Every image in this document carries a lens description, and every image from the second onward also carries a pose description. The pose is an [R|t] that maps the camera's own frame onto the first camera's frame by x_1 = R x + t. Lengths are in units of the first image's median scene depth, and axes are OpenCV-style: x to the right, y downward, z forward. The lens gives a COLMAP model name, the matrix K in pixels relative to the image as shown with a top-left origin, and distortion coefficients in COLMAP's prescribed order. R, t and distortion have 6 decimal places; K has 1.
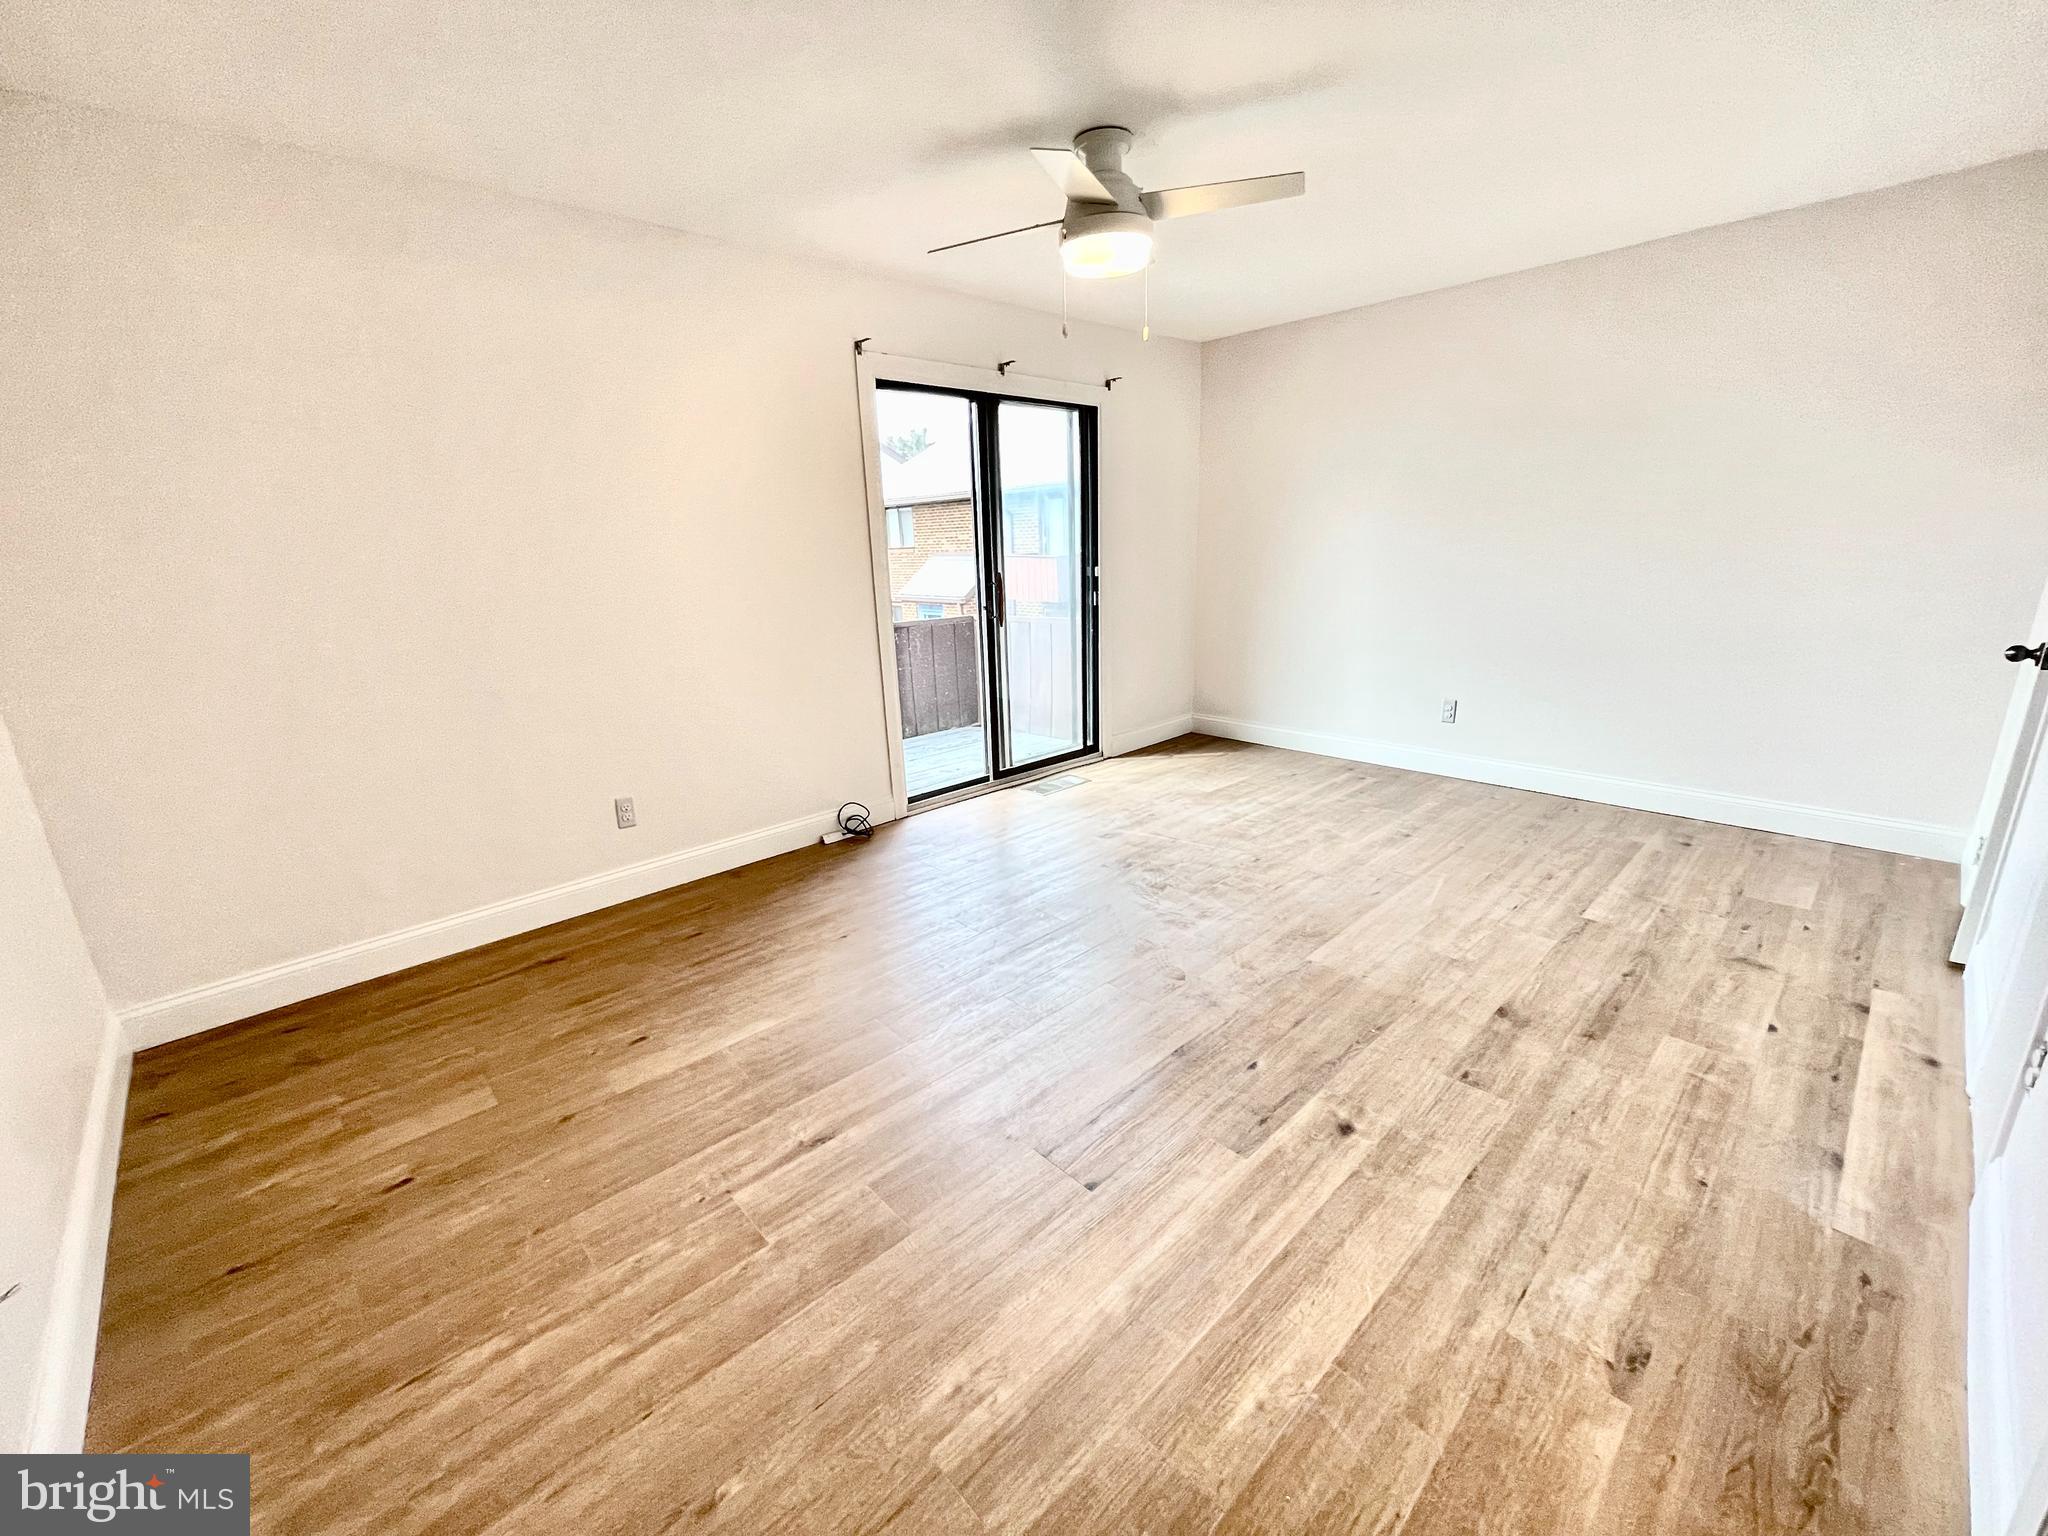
lens RADIAL K [[820.3, 0, 1016.3], [0, 820.3, 769.7], [0, 0, 1]] dist [-0.004479, 0.000594]
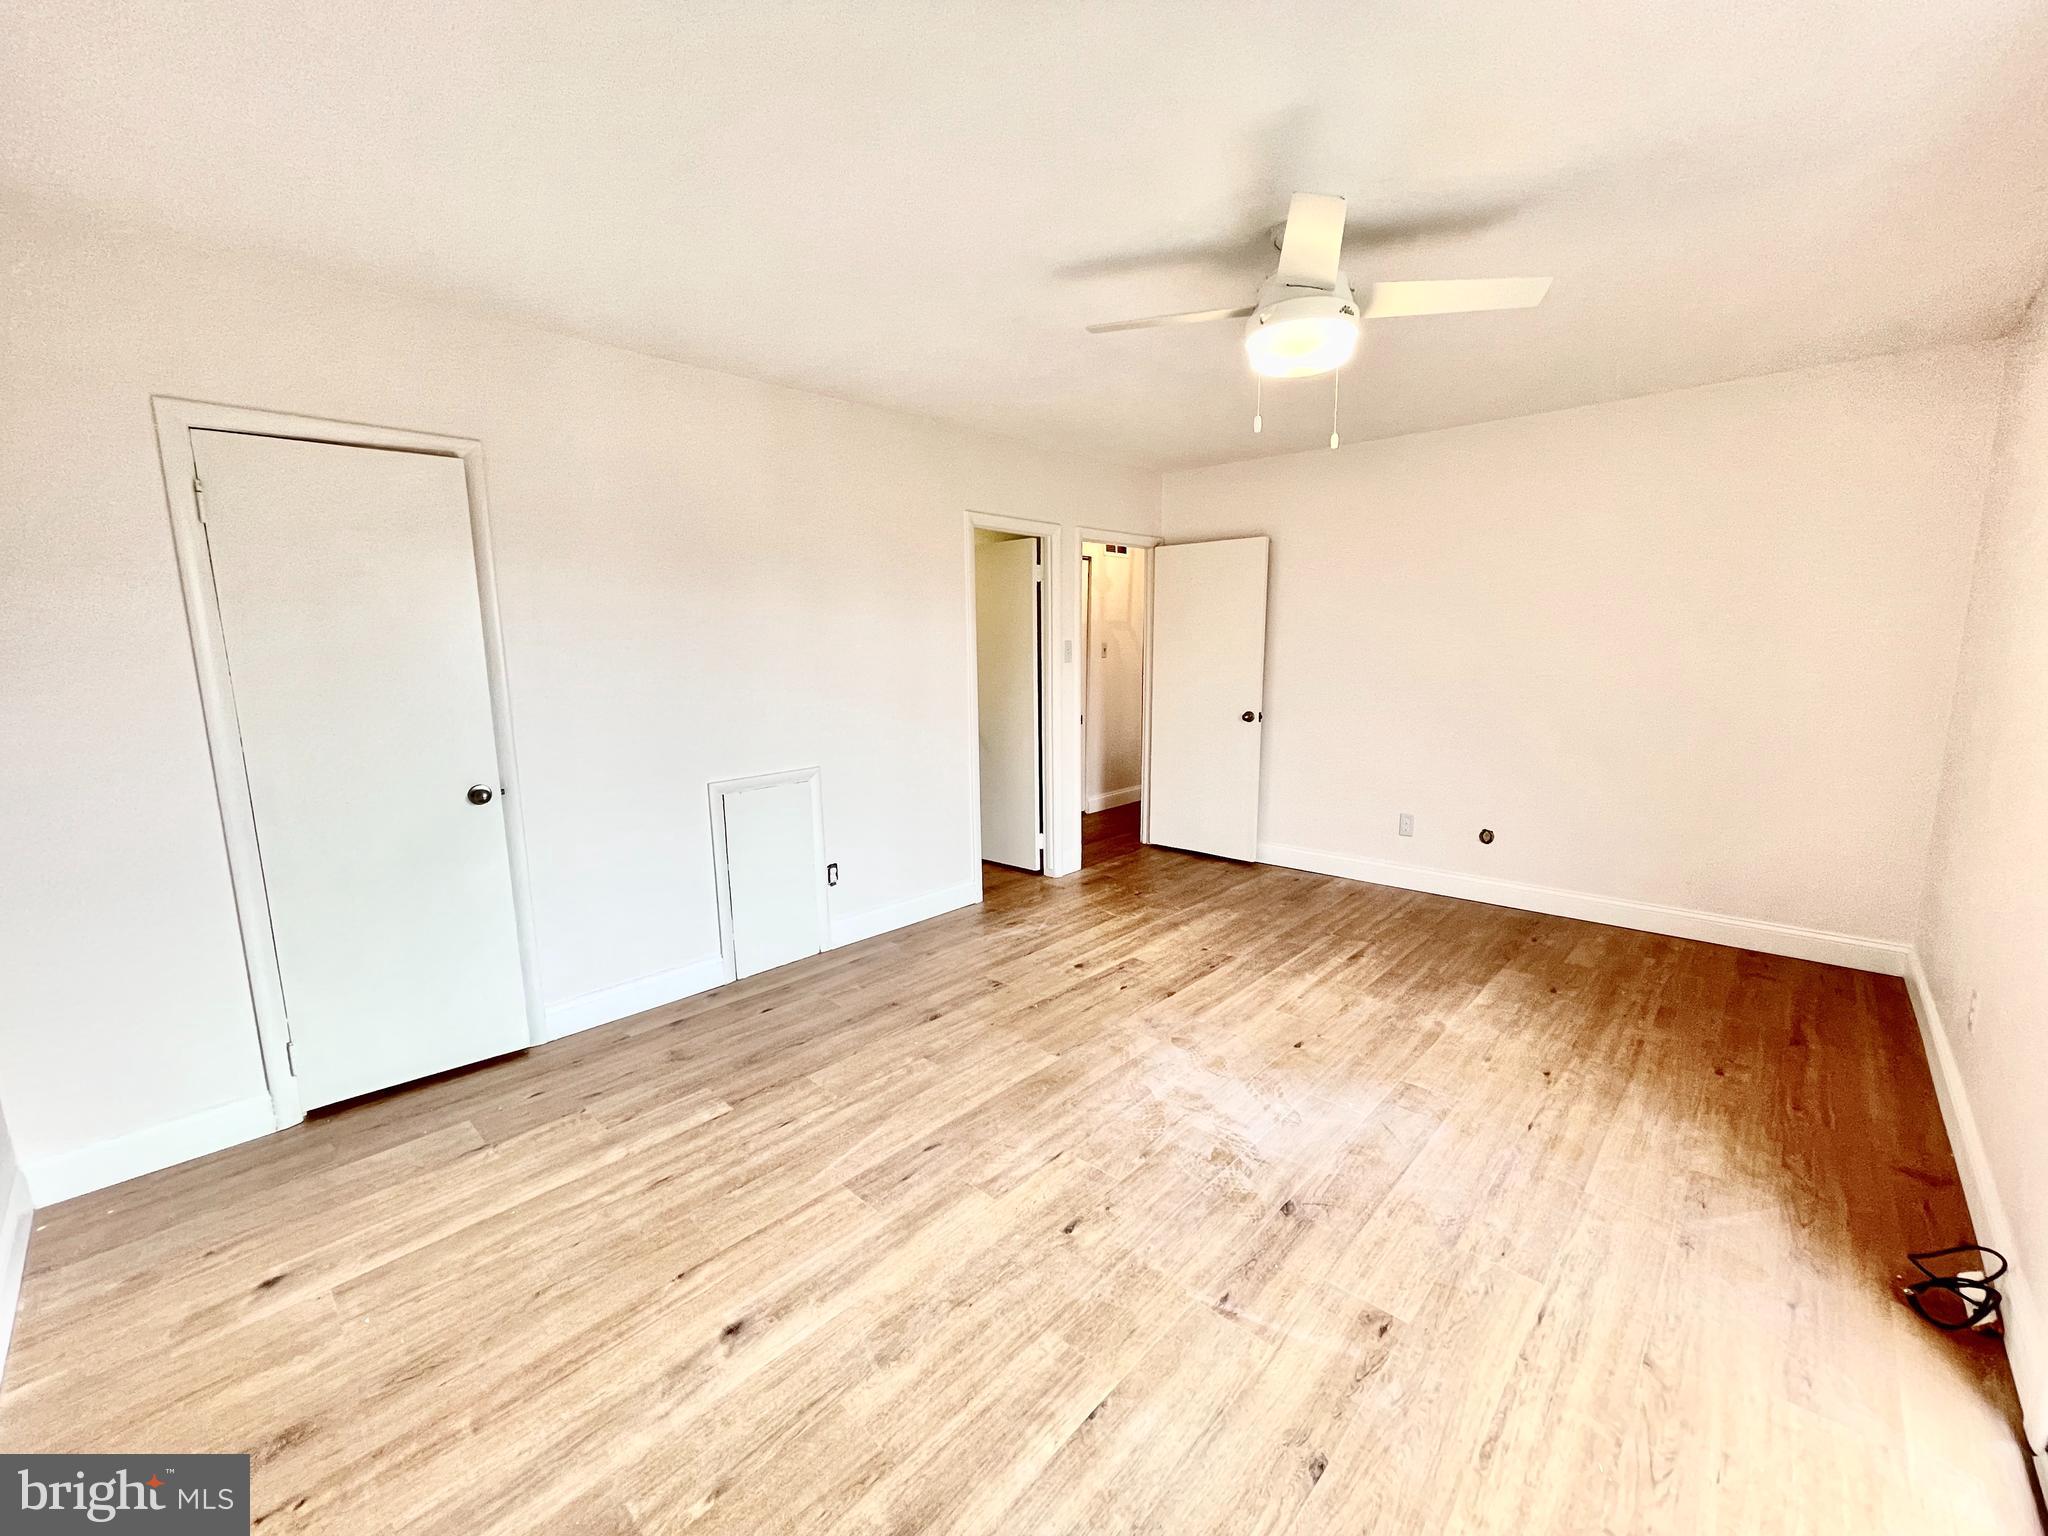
lens RADIAL K [[820.3, 0, 1016.3], [0, 820.3, 769.7], [0, 0, 1]] dist [-0.004479, 0.000594]
pose [[-0.996630, 0.059590, -0.056363, 0.541975], [0.030554, 0.907421, 0.419111, -0.665833], [0.076120, 0.415976, -0.906184, 2.177480]]
